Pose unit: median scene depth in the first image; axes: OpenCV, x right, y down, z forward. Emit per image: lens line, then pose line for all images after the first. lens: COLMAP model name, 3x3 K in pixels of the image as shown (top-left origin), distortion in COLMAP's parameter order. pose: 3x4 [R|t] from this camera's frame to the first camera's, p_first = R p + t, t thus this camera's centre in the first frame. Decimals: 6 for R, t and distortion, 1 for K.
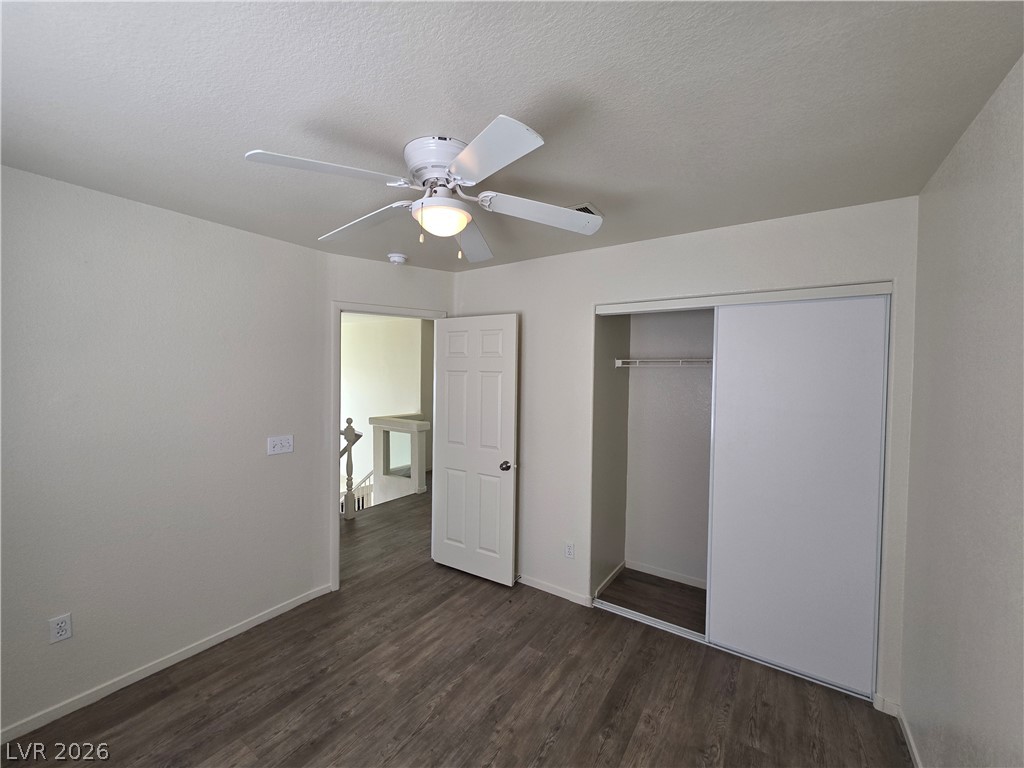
lens RADIAL K [[411.2, 0, 517.0], [0, 411.2, 379.5], [0, 0, 1]] dist [0.001517, 0.000061]
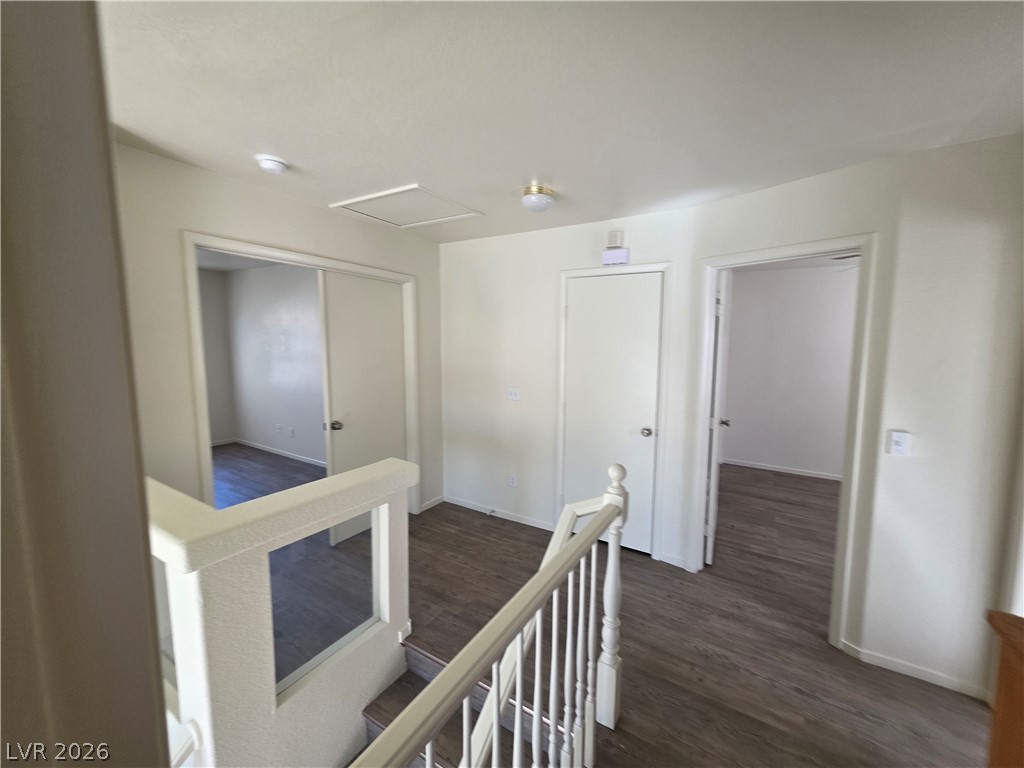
lens RADIAL K [[410.7, 0, 514.3], [0, 410.7, 378.2], [0, 0, 1]] dist [-0.011830, 0.005886]
pose [[-0.034162, -0.110613, 0.993276, -1.512999], [0.011519, 0.993747, 0.111061, -0.056196], [-0.999350, 0.015235, -0.032675, 2.204717]]
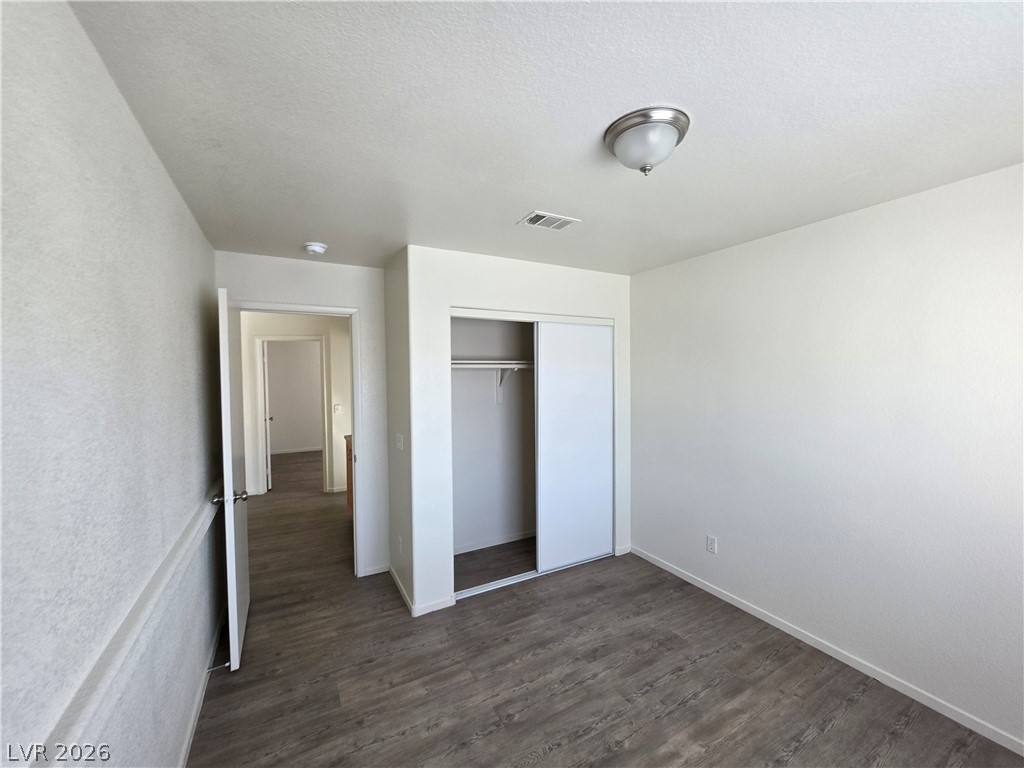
lens RADIAL K [[412.3, 0, 520.4], [0, 412.3, 384.6], [0, 0, 1]] dist [-0.000487, -0.000156]
pose [[-0.889234, -0.020587, 0.456988, -2.864720], [0.005256, 0.998461, 0.055206, -0.095349], [-0.457422, 0.051493, -0.887758, 3.094108]]
